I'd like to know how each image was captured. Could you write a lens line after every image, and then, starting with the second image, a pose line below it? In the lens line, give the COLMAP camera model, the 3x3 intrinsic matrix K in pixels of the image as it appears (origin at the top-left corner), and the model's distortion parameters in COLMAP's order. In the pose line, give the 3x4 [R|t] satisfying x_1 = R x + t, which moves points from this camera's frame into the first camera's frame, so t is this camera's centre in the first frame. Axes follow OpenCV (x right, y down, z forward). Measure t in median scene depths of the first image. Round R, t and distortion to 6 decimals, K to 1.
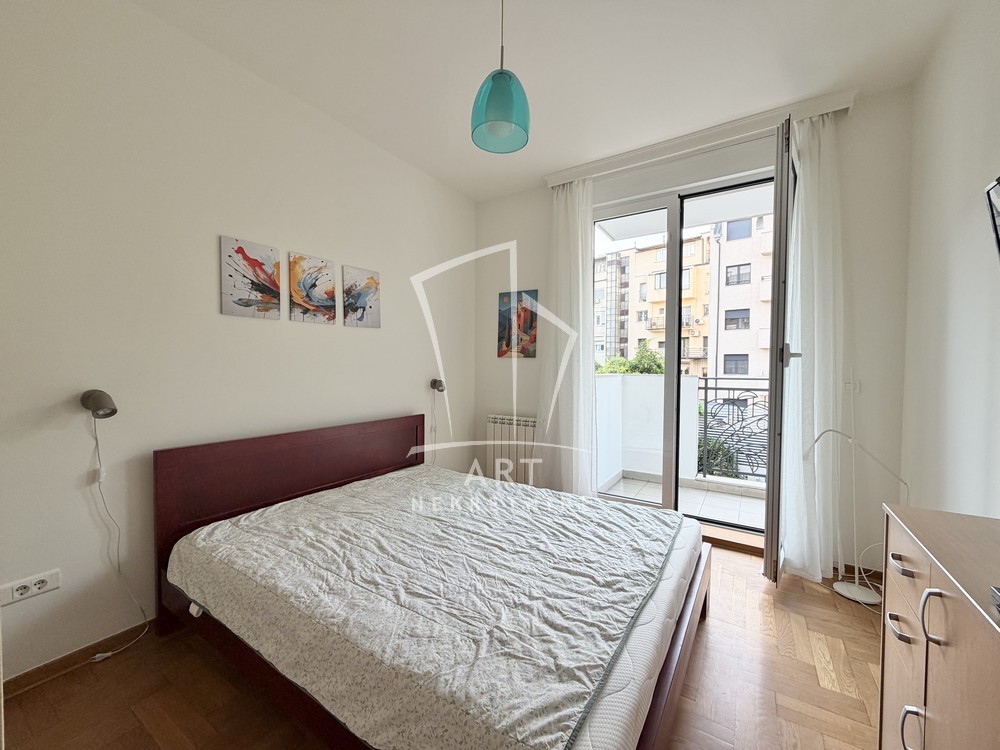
lens RADIAL K [[398.4, 0, 495.9], [0, 398.4, 376.5], [0, 0, 1]] dist [-0.000833, 0.000033]
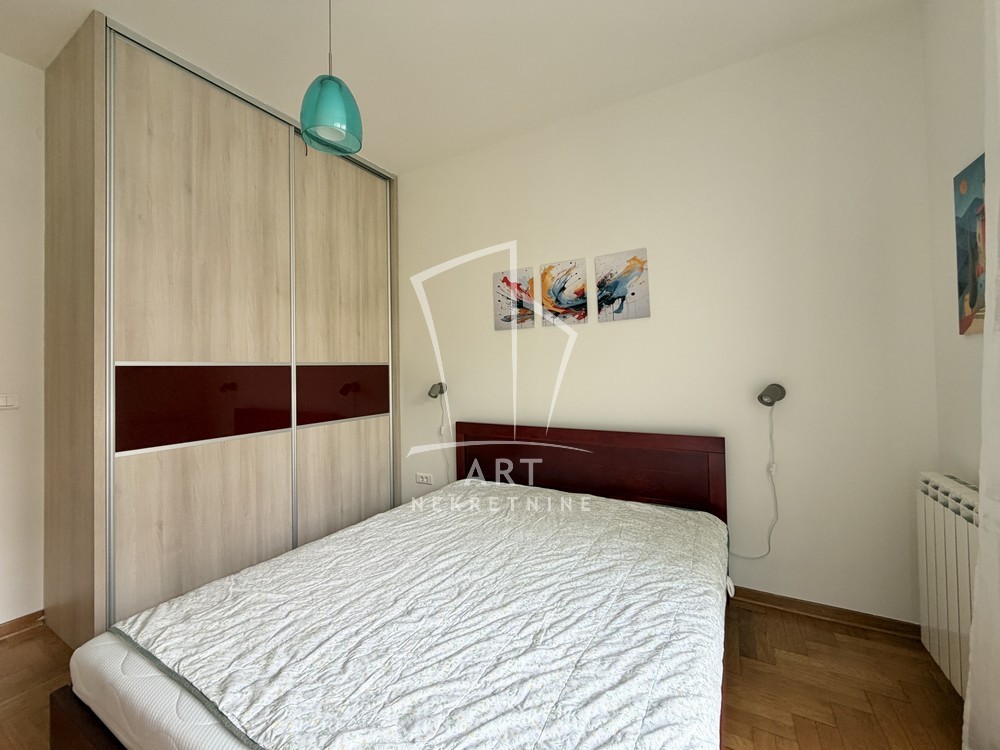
lens RADIAL K [[413.3, 0, 494.0], [0, 413.3, 358.3], [0, 0, 1]] dist [-0.000524, -0.000051]
pose [[0.057473, -0.031184, -0.997860, 0.577856], [-0.004093, 0.999496, -0.031471, -0.013140], [0.998339, 0.005893, 0.057316, 0.731528]]
